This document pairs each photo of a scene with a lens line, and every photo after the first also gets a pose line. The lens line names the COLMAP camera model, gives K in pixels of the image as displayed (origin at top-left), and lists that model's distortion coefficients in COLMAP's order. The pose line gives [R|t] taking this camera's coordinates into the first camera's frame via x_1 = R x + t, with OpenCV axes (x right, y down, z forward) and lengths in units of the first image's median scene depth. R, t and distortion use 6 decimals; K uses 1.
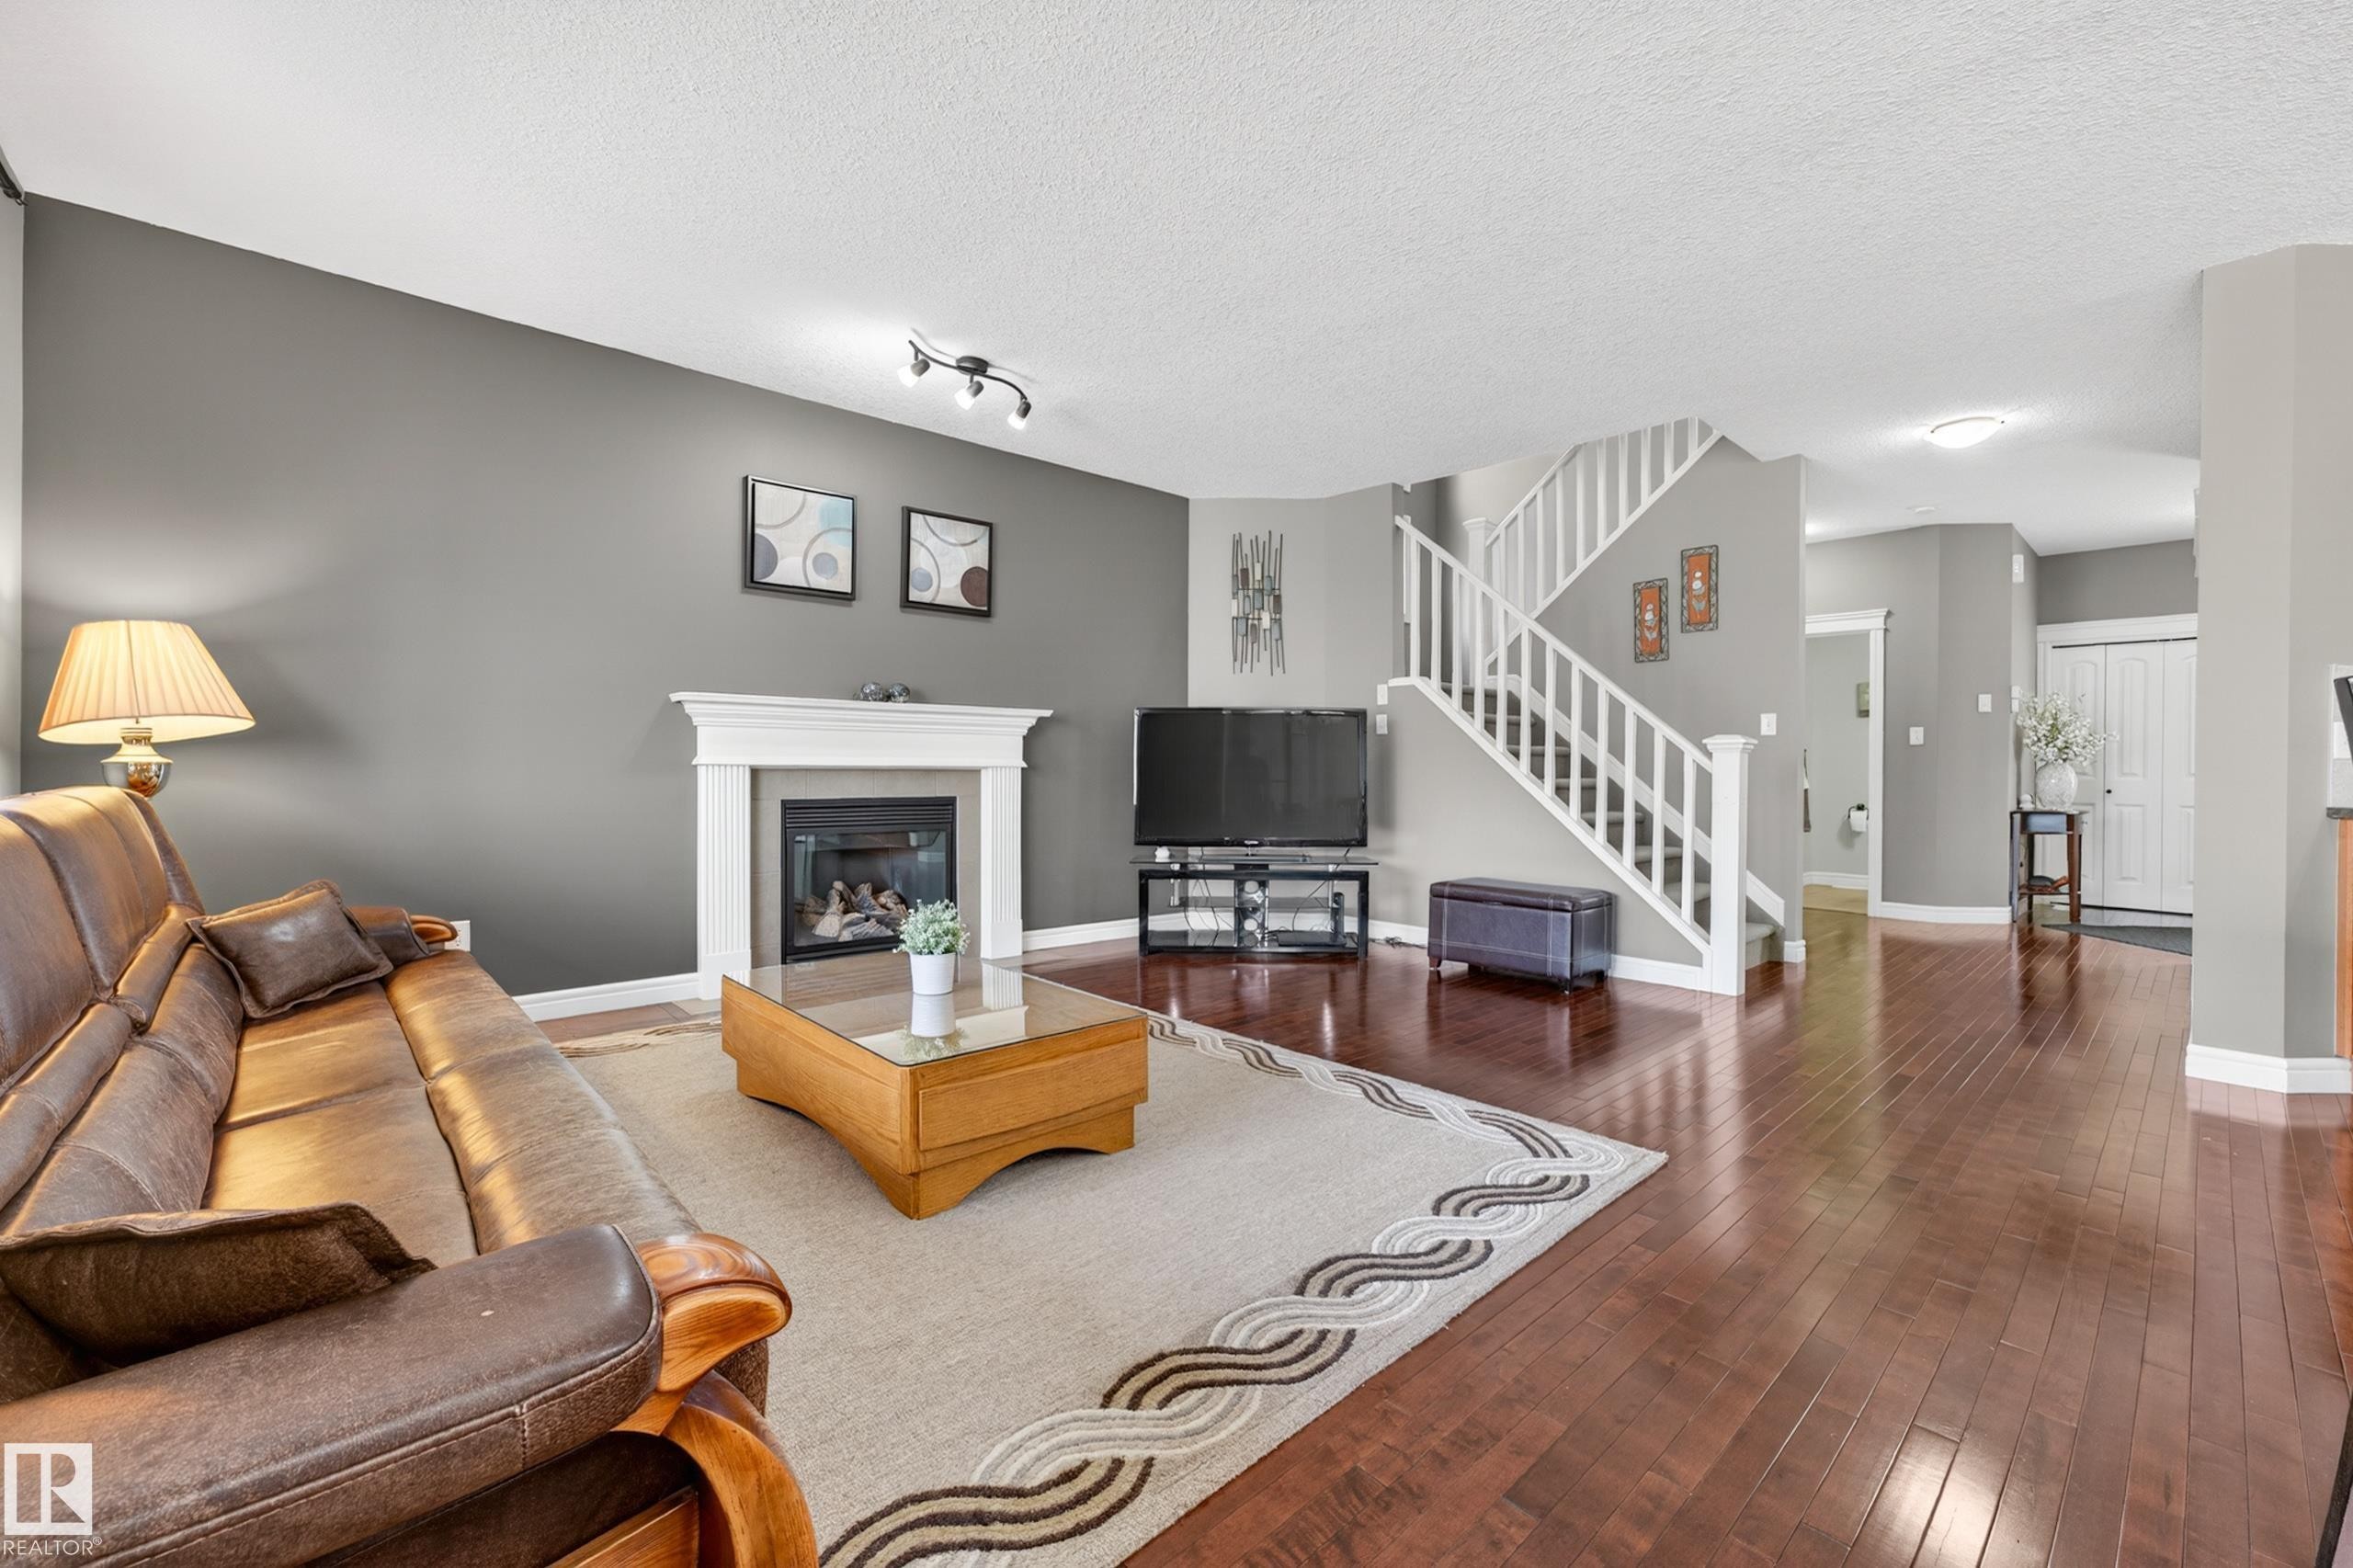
lens RADIAL K [[948.3, 0, 1176.0], [0, 948.3, 771.8], [0, 0, 1]] dist [-0.011153, 0.006029]
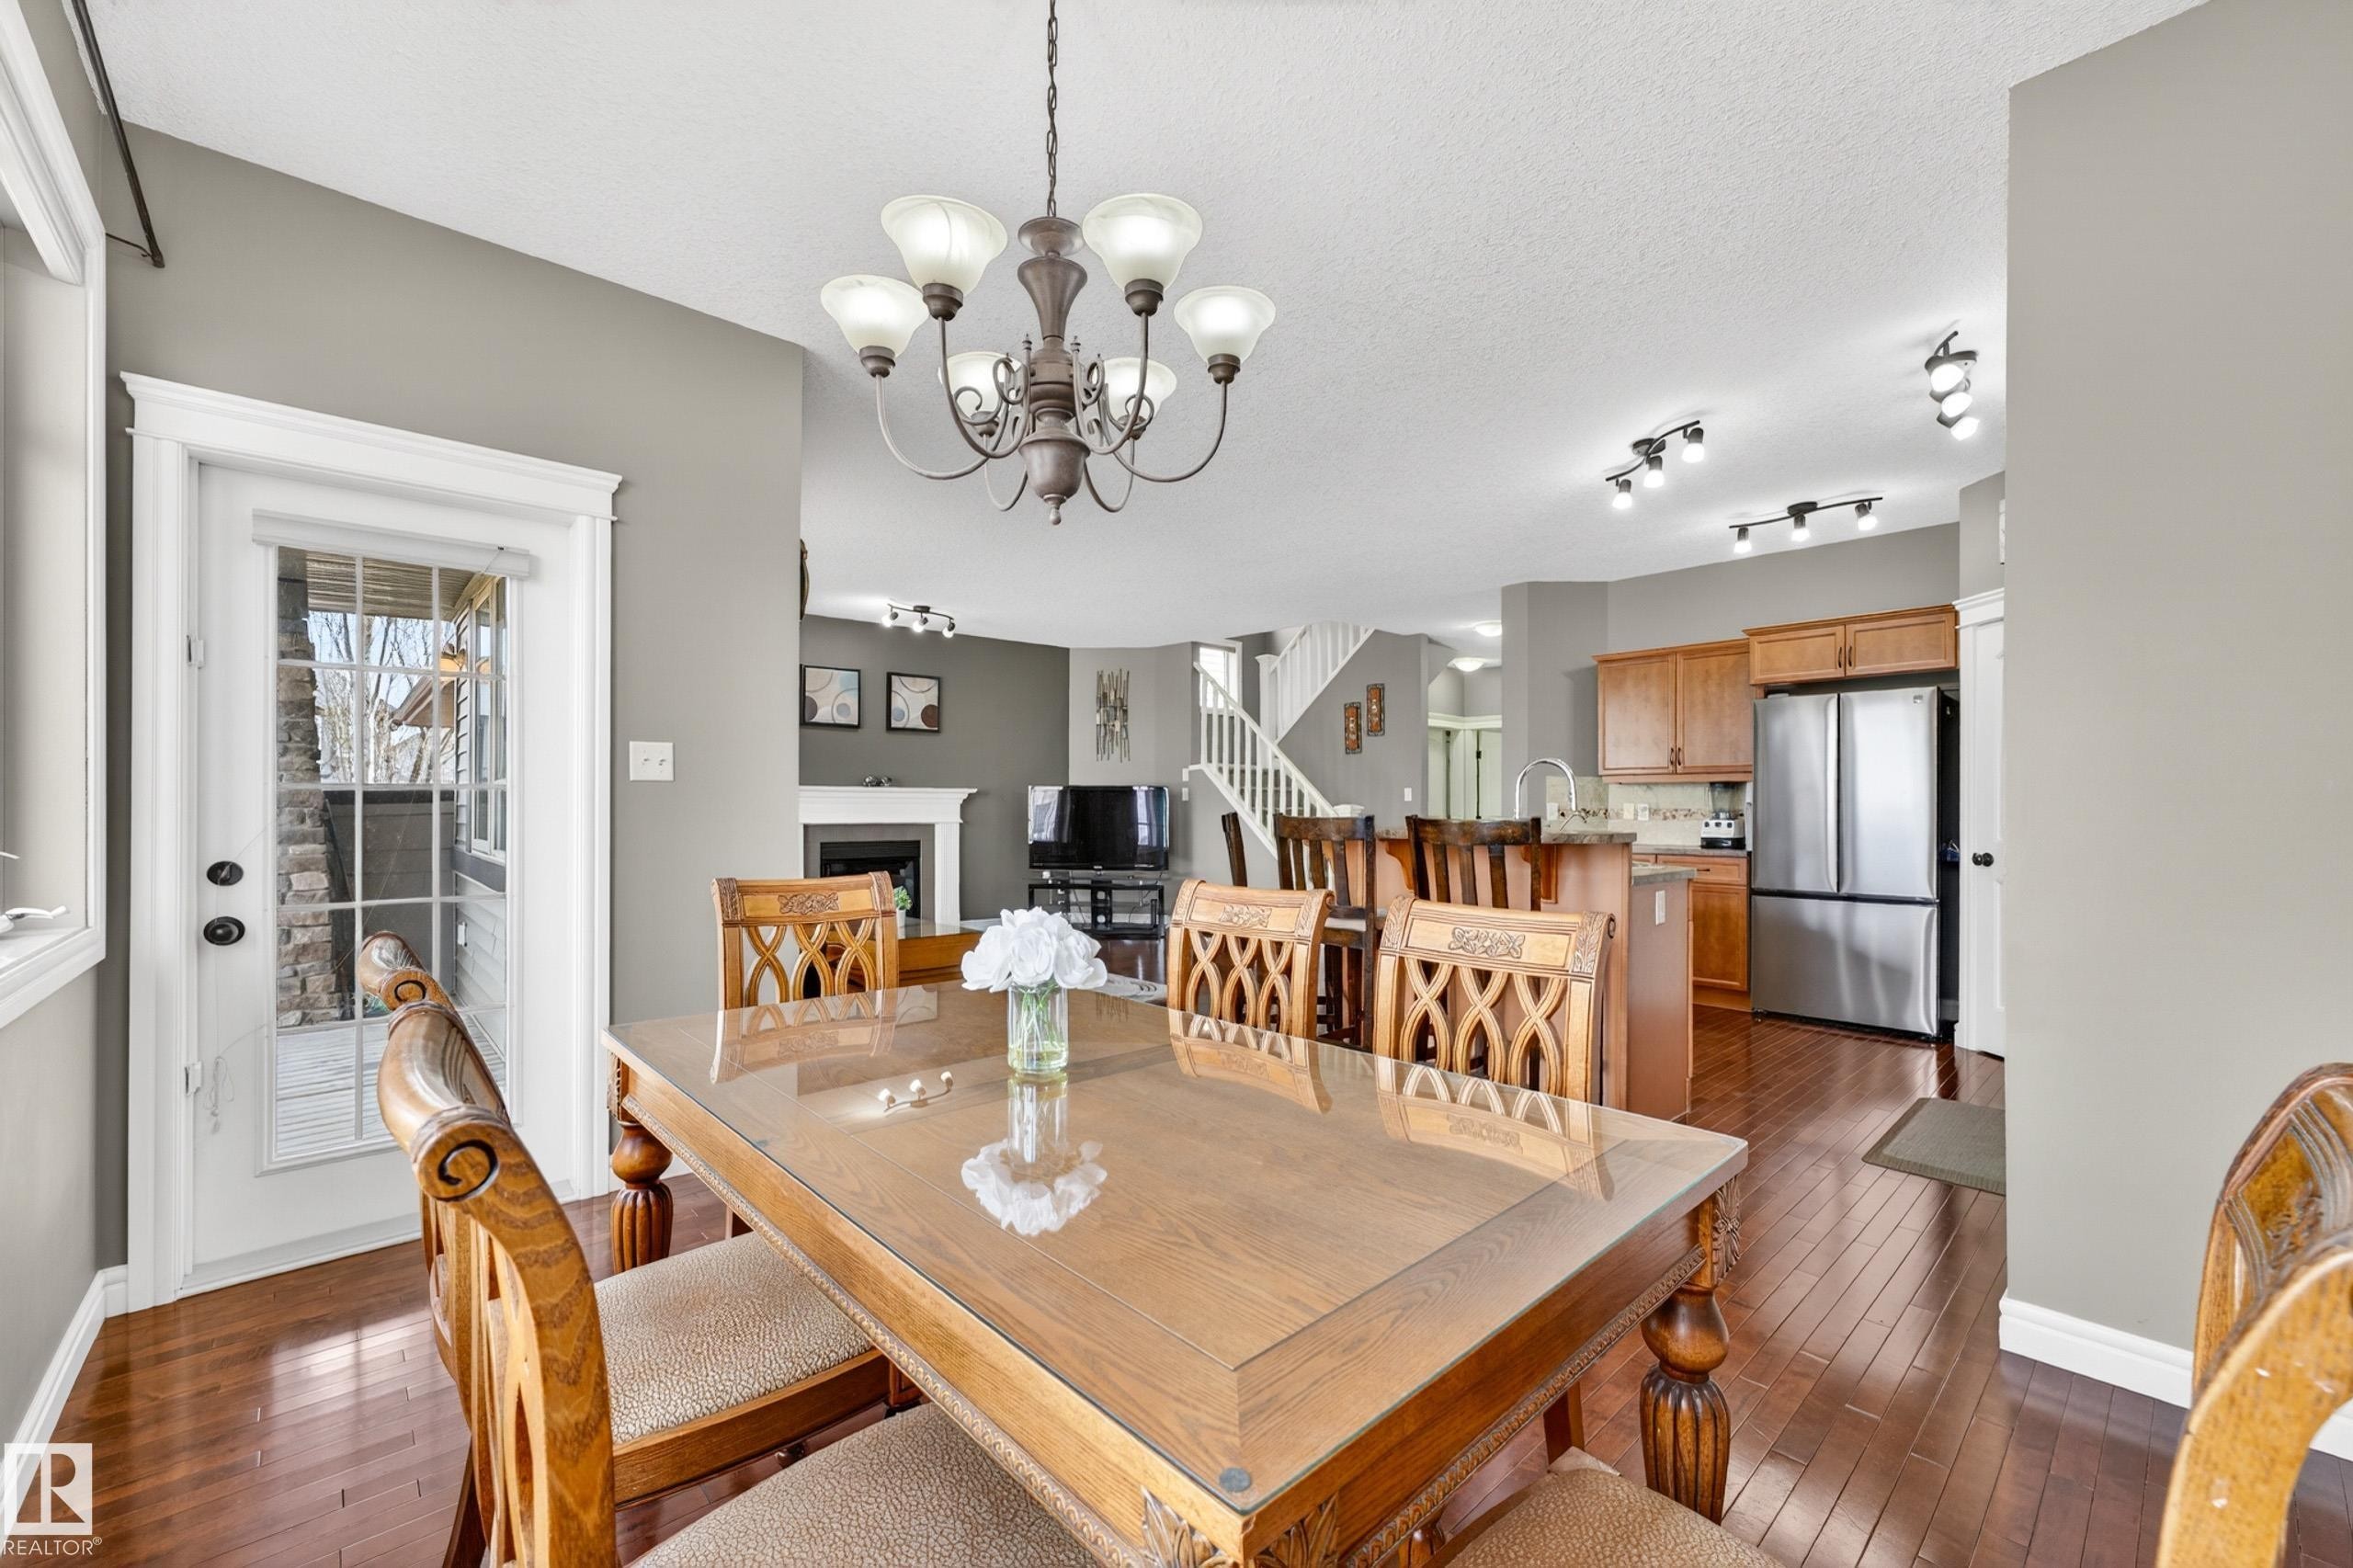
lens RADIAL K [[948.3, 0, 1168.2], [0, 948.3, 796.2], [0, 0, 1]] dist [-0.011153, 0.006029]
pose [[0.999946, -0.006594, -0.008031, 0.254372], [0.006443, 0.999803, -0.018758, -0.019579], [0.008153, 0.018705, 0.999792, -0.775563]]
